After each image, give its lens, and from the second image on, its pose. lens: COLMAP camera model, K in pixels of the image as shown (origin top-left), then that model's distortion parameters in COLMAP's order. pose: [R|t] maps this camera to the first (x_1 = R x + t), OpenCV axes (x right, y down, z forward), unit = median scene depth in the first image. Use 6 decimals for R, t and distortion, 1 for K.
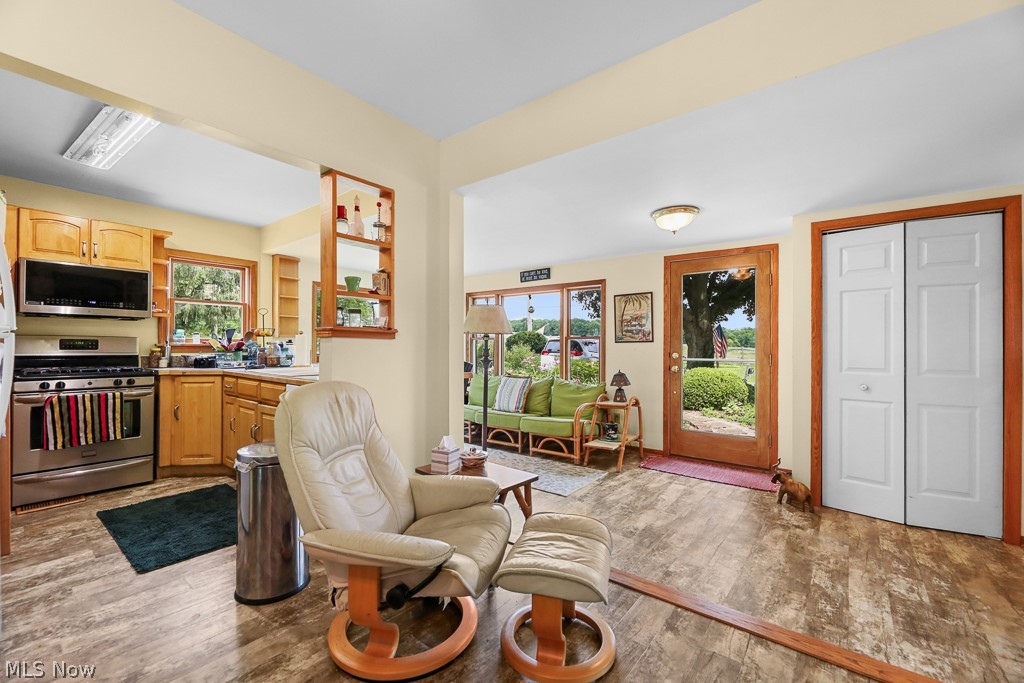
lens RADIAL K [[417.9, 0, 510.0], [0, 417.9, 344.1], [0, 0, 1]] dist [-0.005261, -0.000152]
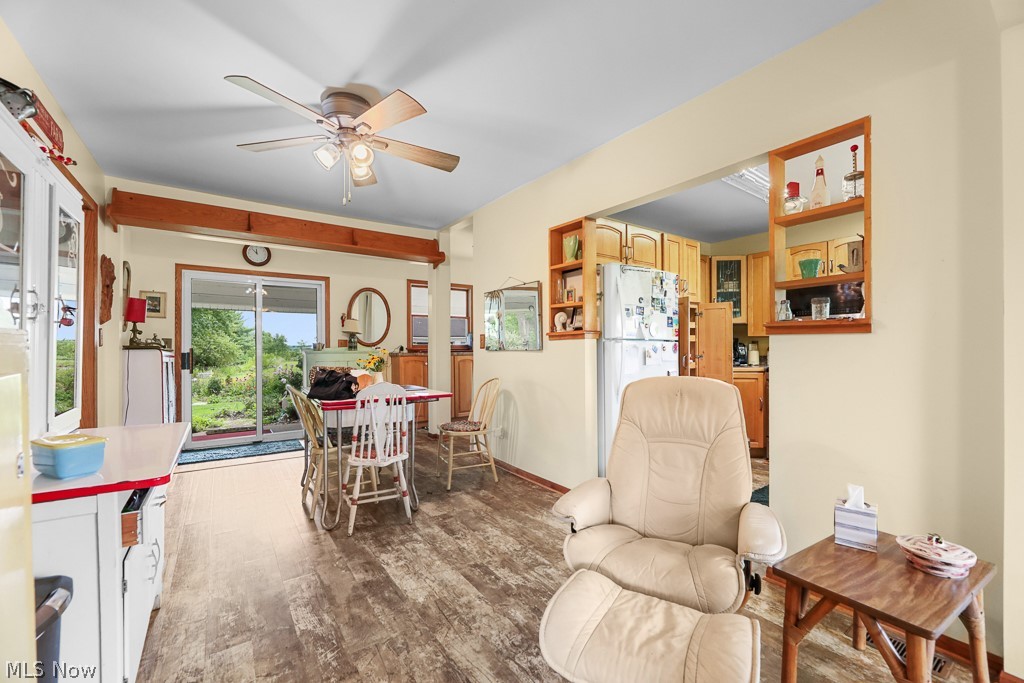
lens RADIAL K [[426.1, 0, 513.7], [0, 426.1, 351.4], [0, 0, 1]] dist [-0.004319, -0.000146]
pose [[-0.282935, 0.002094, -0.959137, 0.362479], [0.006901, 0.999976, 0.000147, 0.008667], [0.959114, -0.006577, -0.282942, 0.413405]]
